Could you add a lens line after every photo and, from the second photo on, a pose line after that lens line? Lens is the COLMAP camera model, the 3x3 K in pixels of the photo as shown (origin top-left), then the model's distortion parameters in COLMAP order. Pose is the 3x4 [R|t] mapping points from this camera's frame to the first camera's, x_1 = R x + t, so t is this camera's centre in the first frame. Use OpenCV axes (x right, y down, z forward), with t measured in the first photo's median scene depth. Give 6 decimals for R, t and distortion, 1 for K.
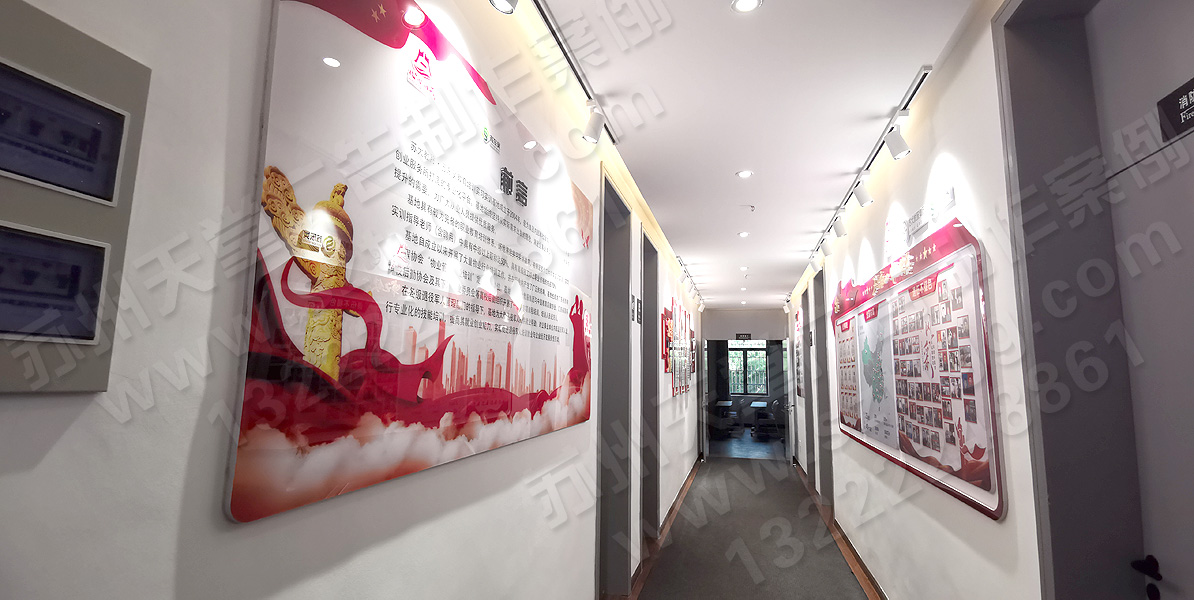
lens RADIAL K [[553.0, 0, 600.7], [0, 553.0, 290.9], [0, 0, 1]] dist [0.002859, 0.000281]
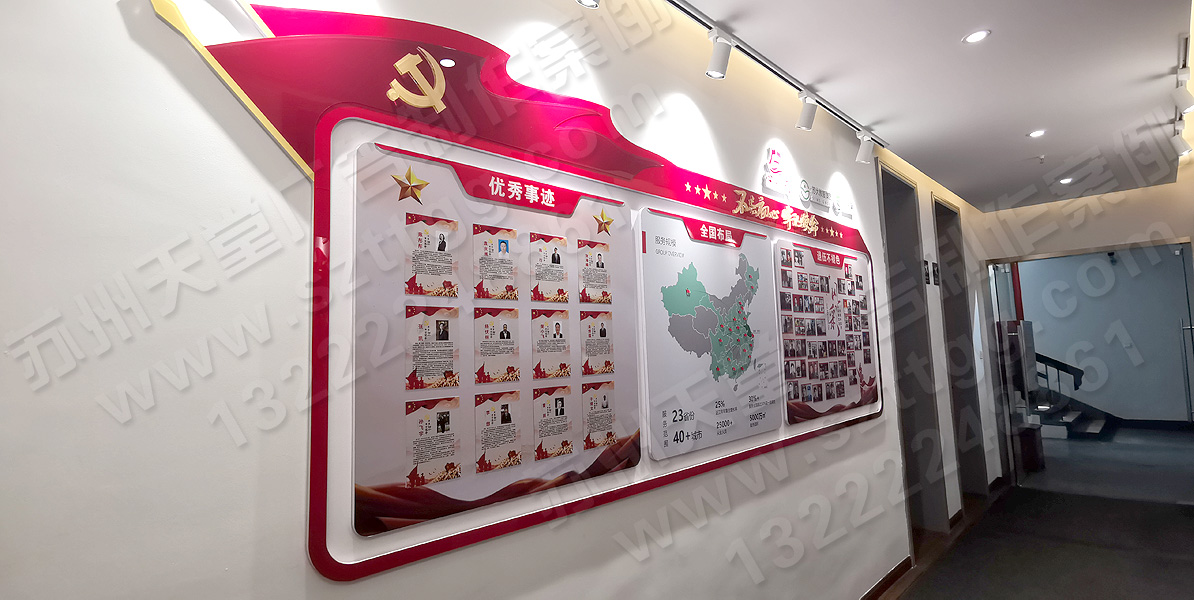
lens RADIAL K [[553.0, 0, 601.4], [0, 553.0, 302.1], [0, 0, 1]] dist [0.002859, 0.000281]
pose [[-0.858590, 0.063257, 0.508746, 0.442911], [-0.050276, 0.977186, -0.206351, 0.368784], [-0.510192, -0.202748, -0.835821, 2.344884]]
